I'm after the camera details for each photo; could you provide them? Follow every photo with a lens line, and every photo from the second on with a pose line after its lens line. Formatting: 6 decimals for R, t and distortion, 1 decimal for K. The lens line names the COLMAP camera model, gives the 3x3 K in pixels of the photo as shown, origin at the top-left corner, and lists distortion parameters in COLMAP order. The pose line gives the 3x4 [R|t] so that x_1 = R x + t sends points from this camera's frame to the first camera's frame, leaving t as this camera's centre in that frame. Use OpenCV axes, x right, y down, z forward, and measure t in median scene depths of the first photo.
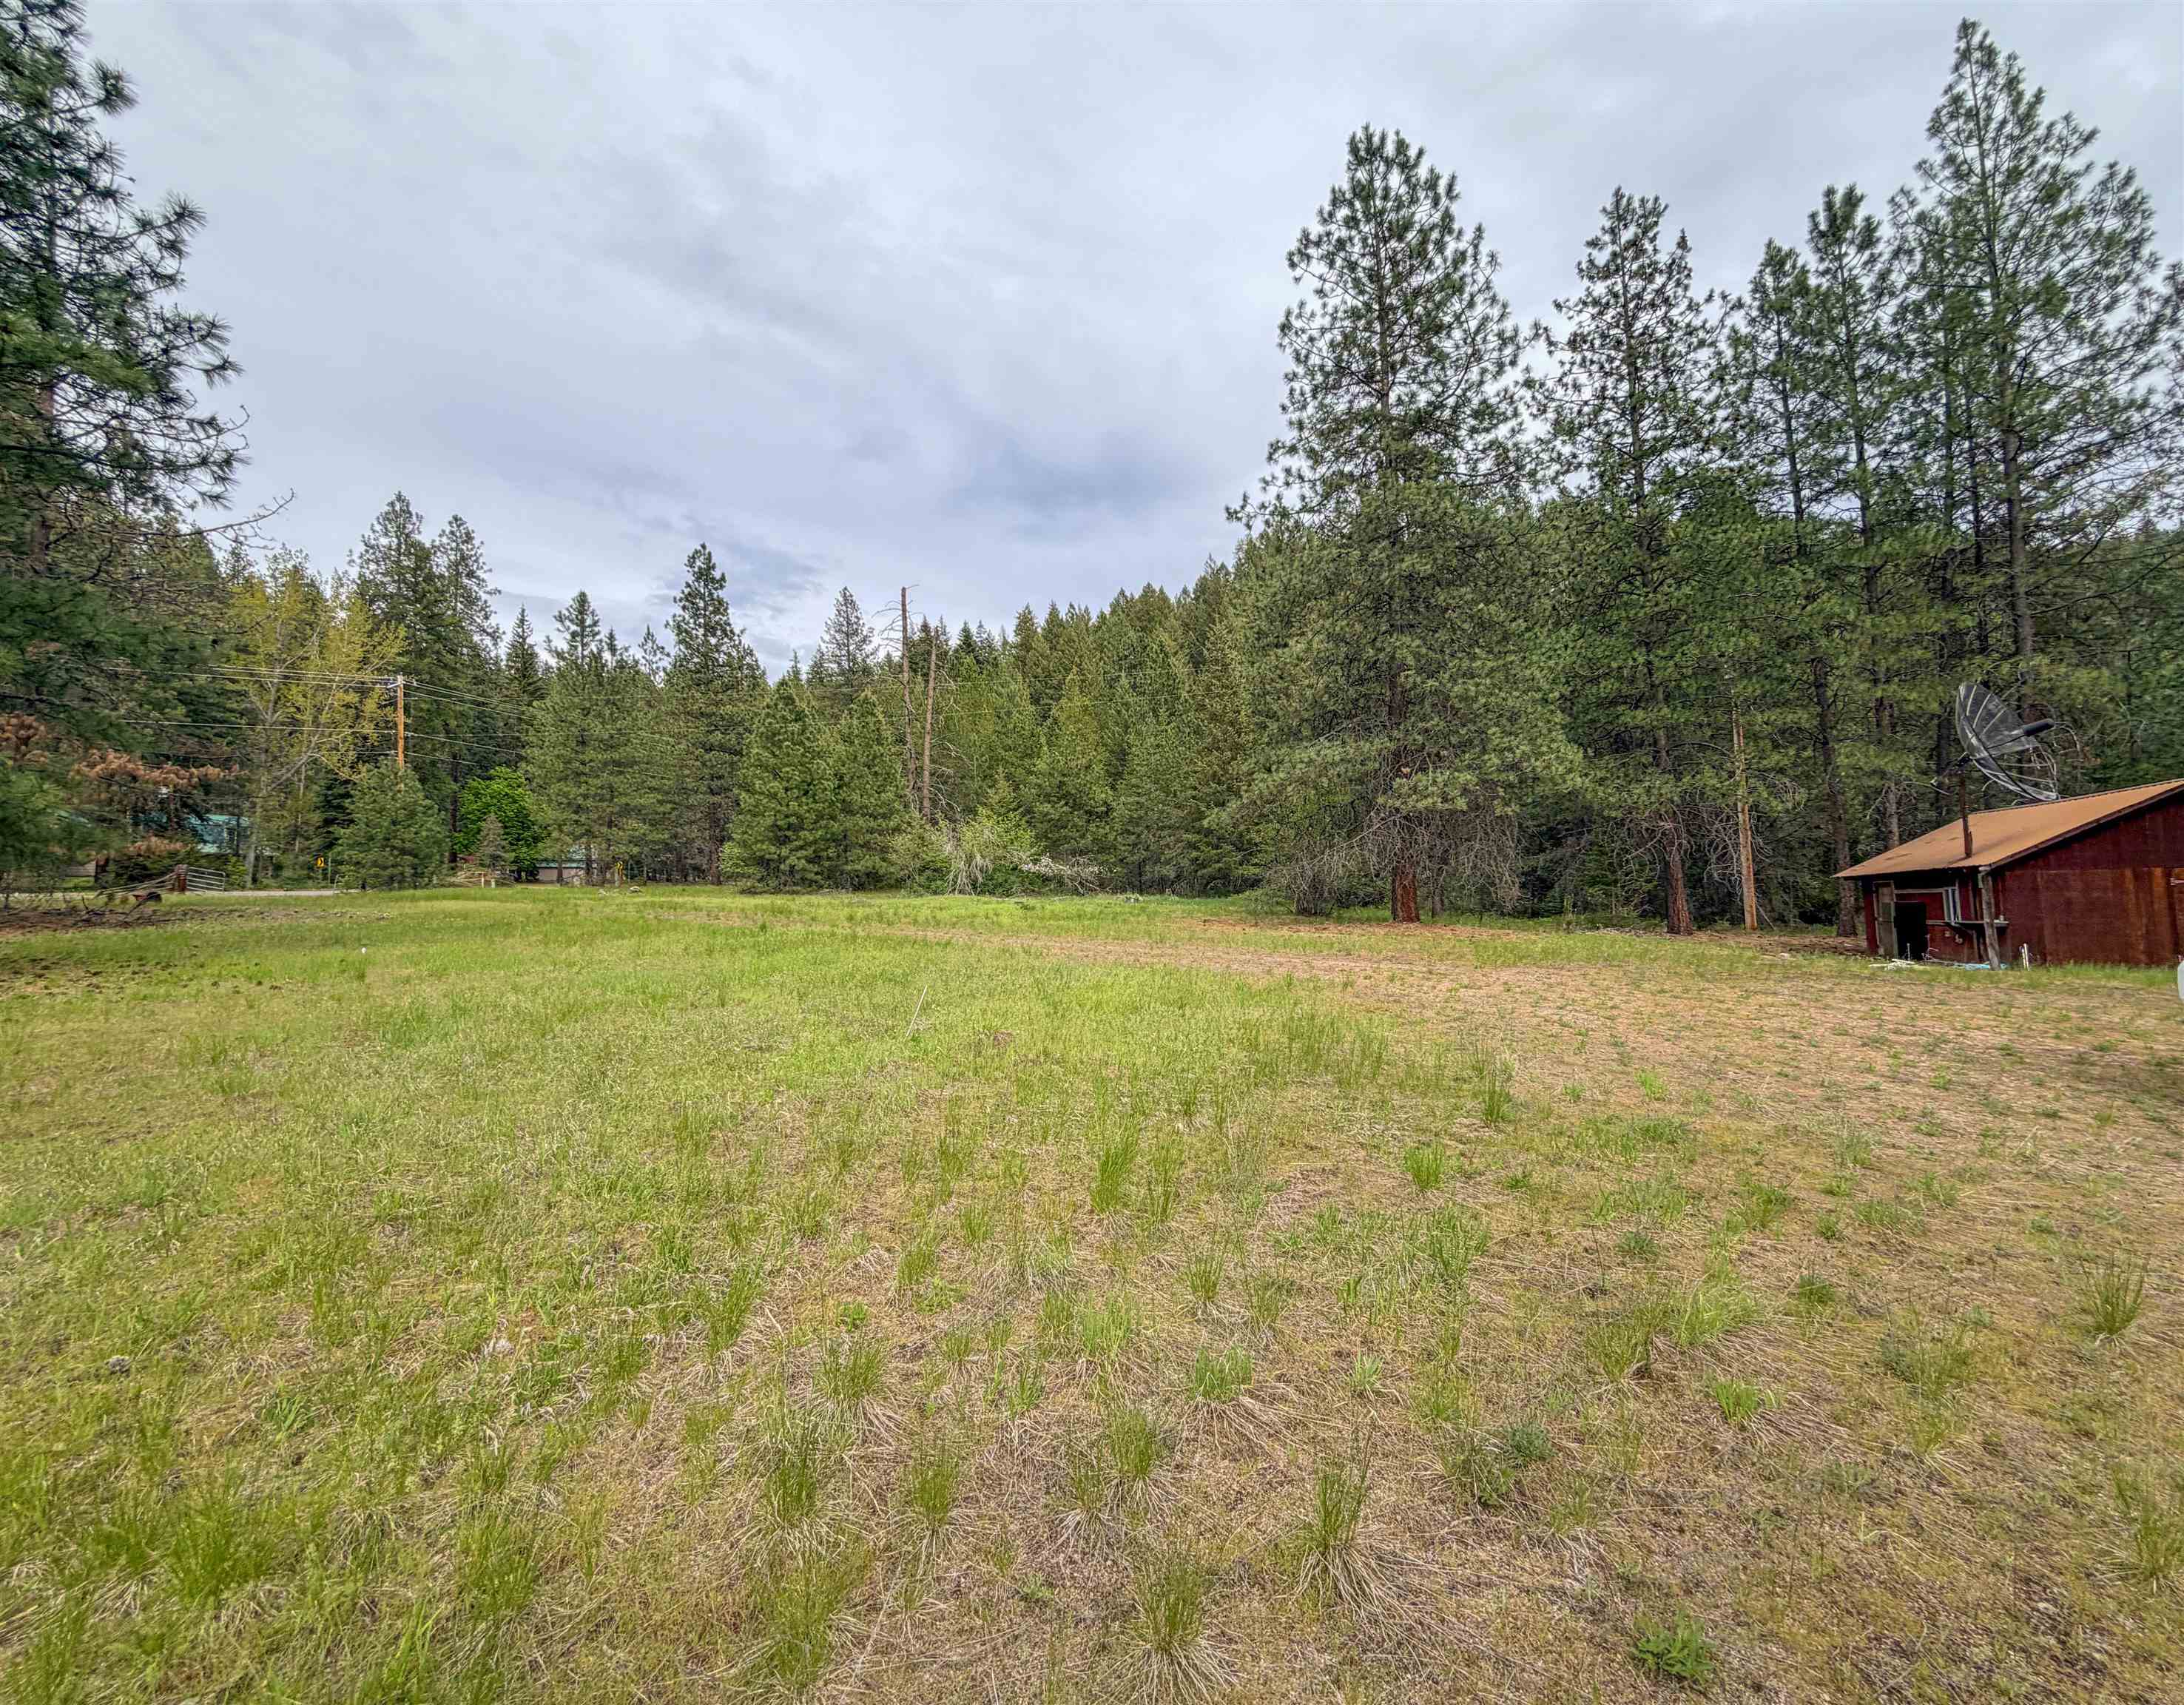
lens RADIAL K [[951.7, 0, 1092.0], [0, 951.7, 852.5], [0, 0, 1]] dist [0.001980, -0.000805]
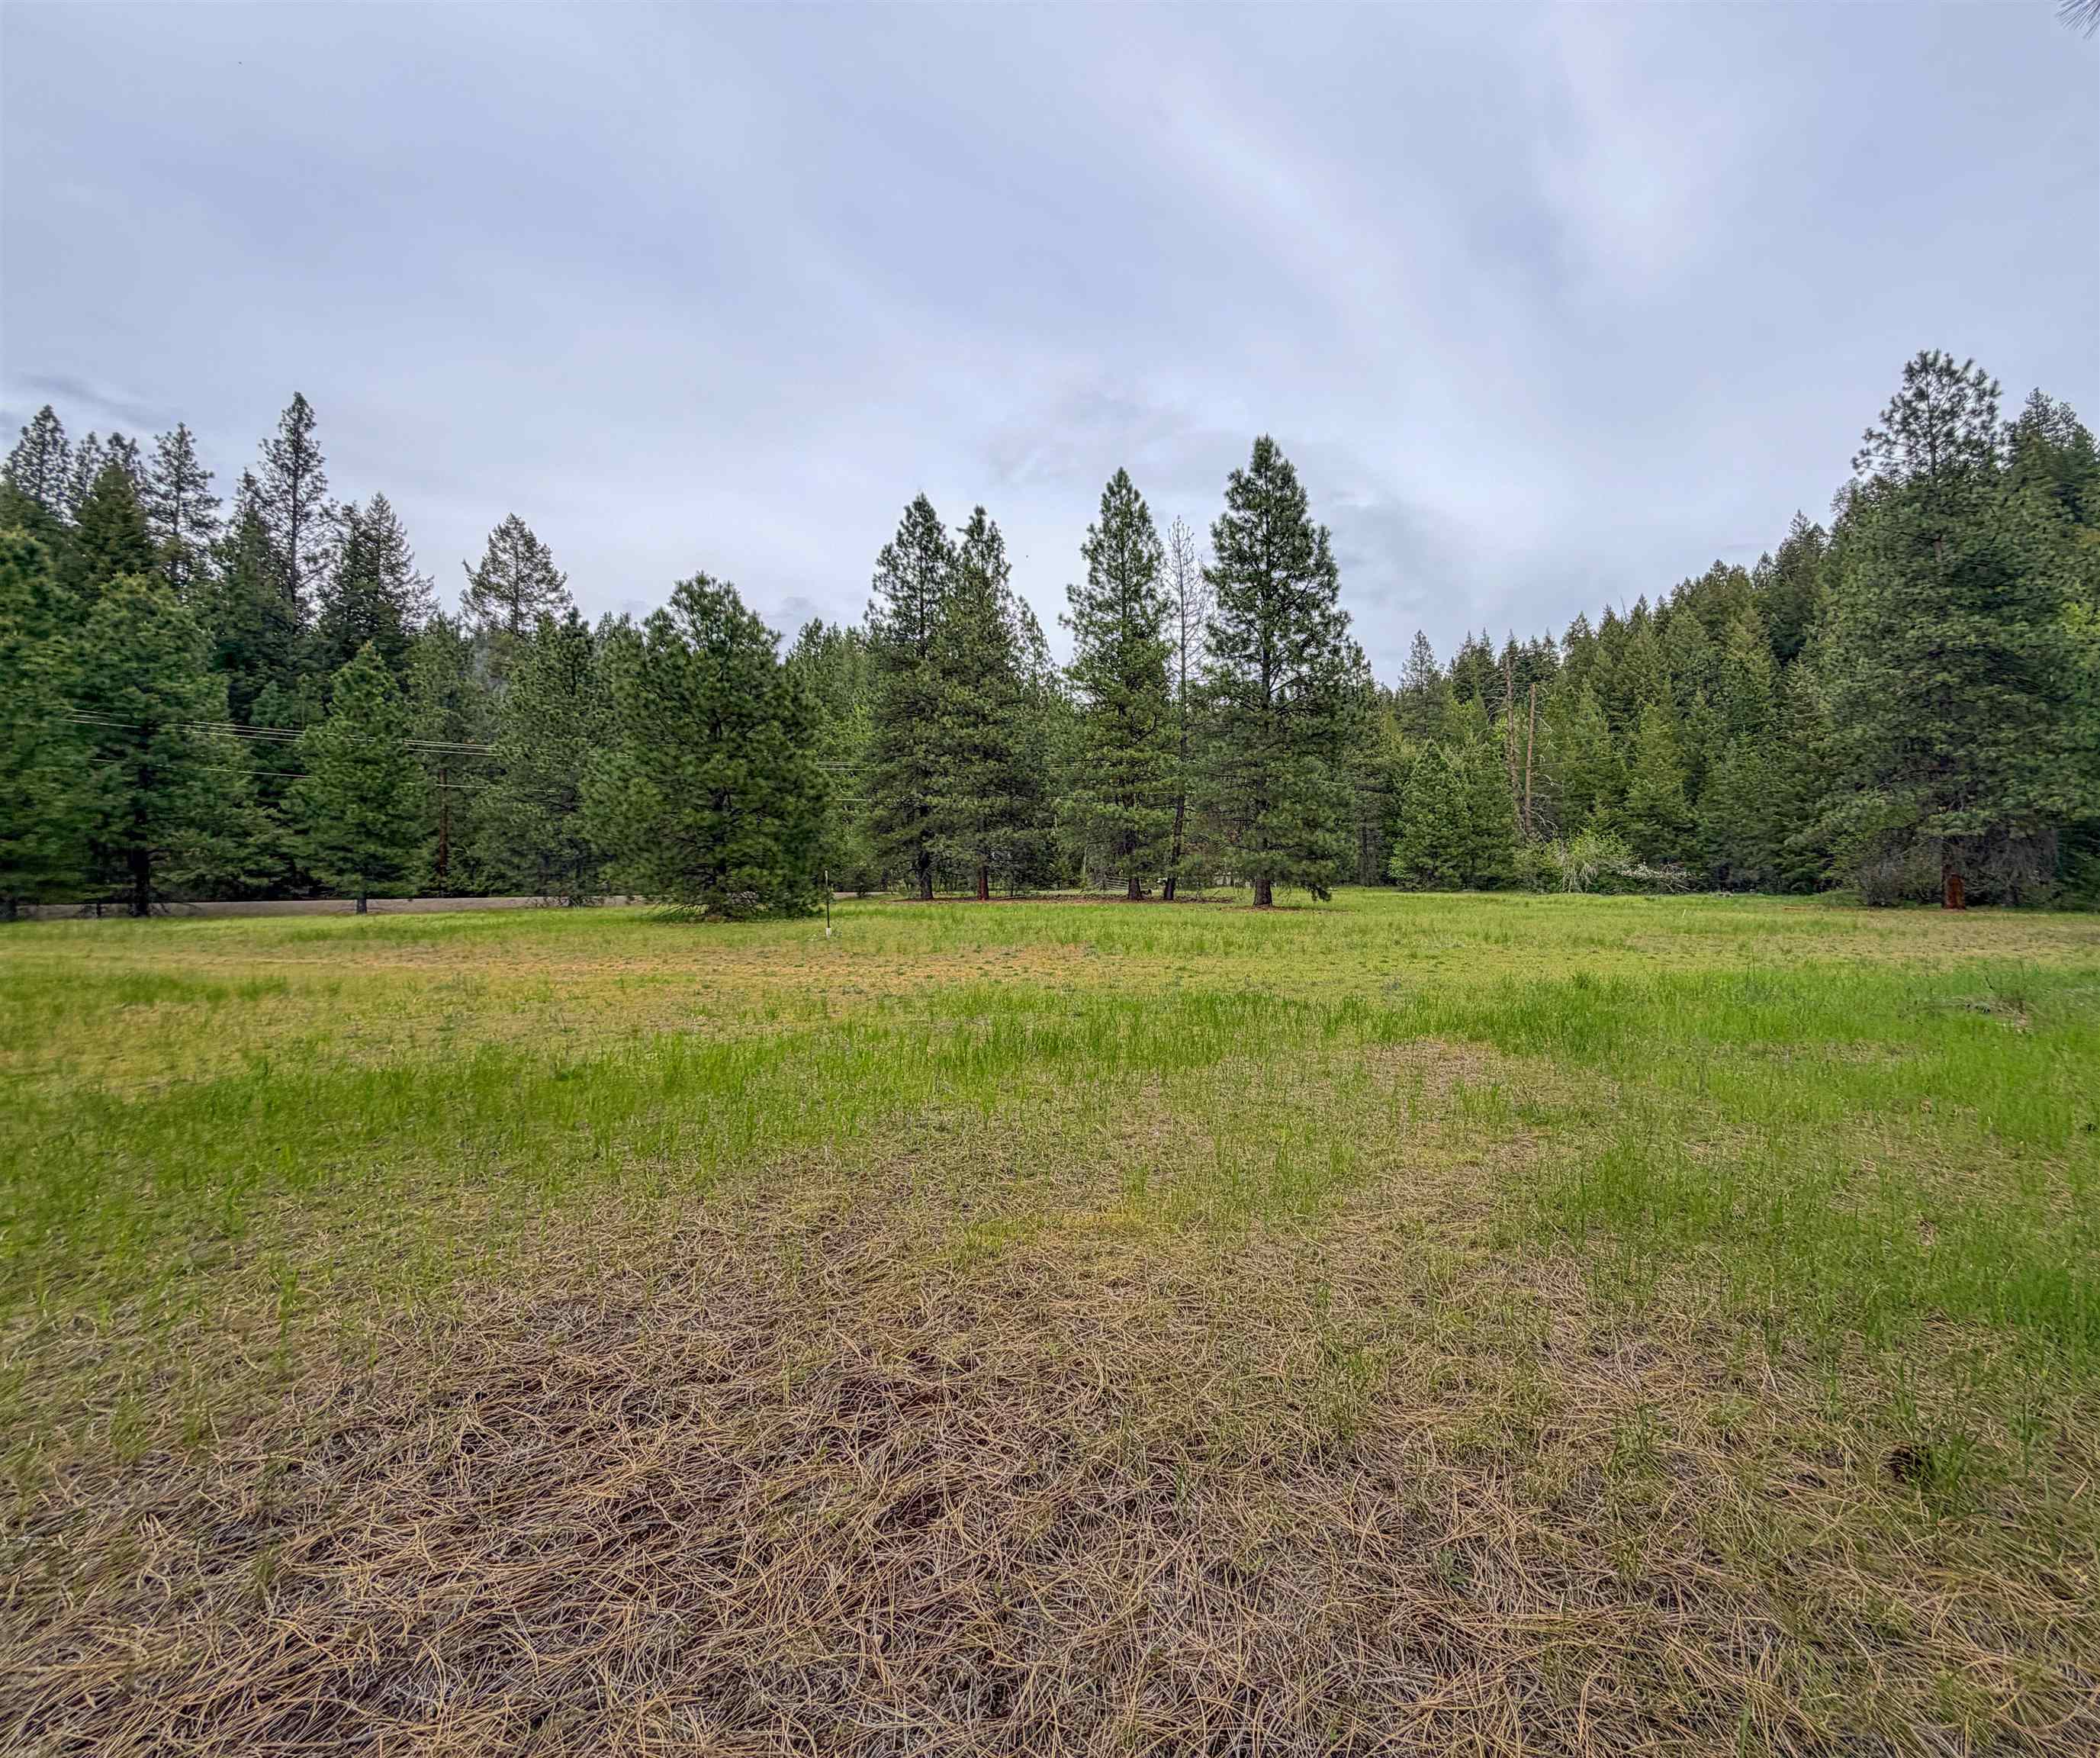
lens RADIAL K [[1102.5, 0, 1050.0], [0, 1102.5, 879.0], [0, 0, 1]] dist [0.003140, 0.000659]
pose [[0.888546, -0.005500, -0.458755, -0.074459], [0.015694, 0.999707, 0.018411, -0.015905], [0.458519, -0.023559, 0.888372, -0.704868]]
